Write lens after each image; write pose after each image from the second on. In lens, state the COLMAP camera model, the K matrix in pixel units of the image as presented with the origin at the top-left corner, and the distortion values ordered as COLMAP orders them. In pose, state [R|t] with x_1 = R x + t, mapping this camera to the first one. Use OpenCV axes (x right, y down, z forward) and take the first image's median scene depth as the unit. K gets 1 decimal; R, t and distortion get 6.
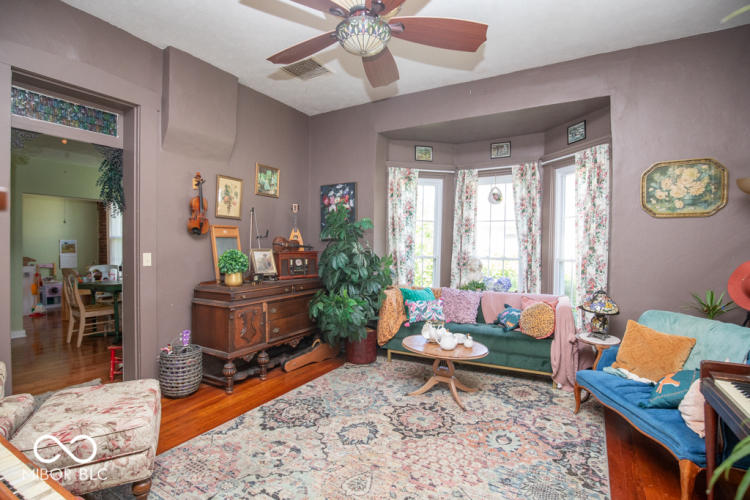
lens RADIAL K [[349.2, 0, 373.1], [0, 349.2, 252.5], [0, 0, 1]] dist [-0.013467, 0.001250]
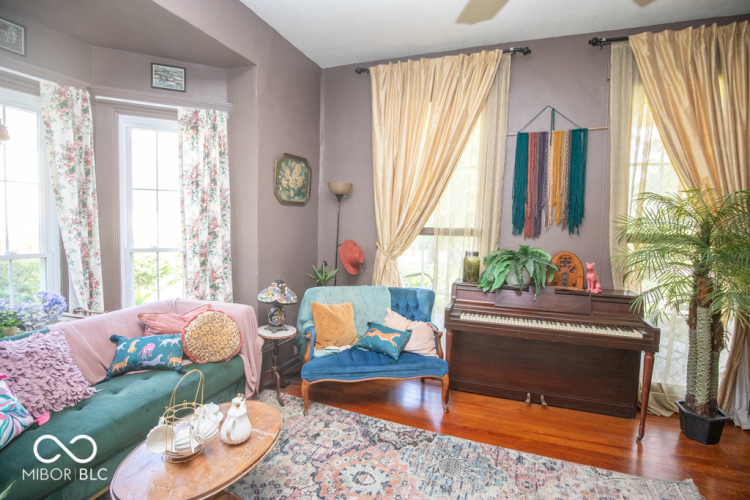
lens RADIAL K [[367.8, 0, 375.3], [0, 367.8, 240.6], [0, 0, 1]] dist [-0.016663, -0.000046]
pose [[-0.161894, -0.069946, 0.984326, -0.365733], [0.000890, 0.997474, 0.071027, -0.069291], [-0.986808, 0.012375, -0.161422, 0.917980]]
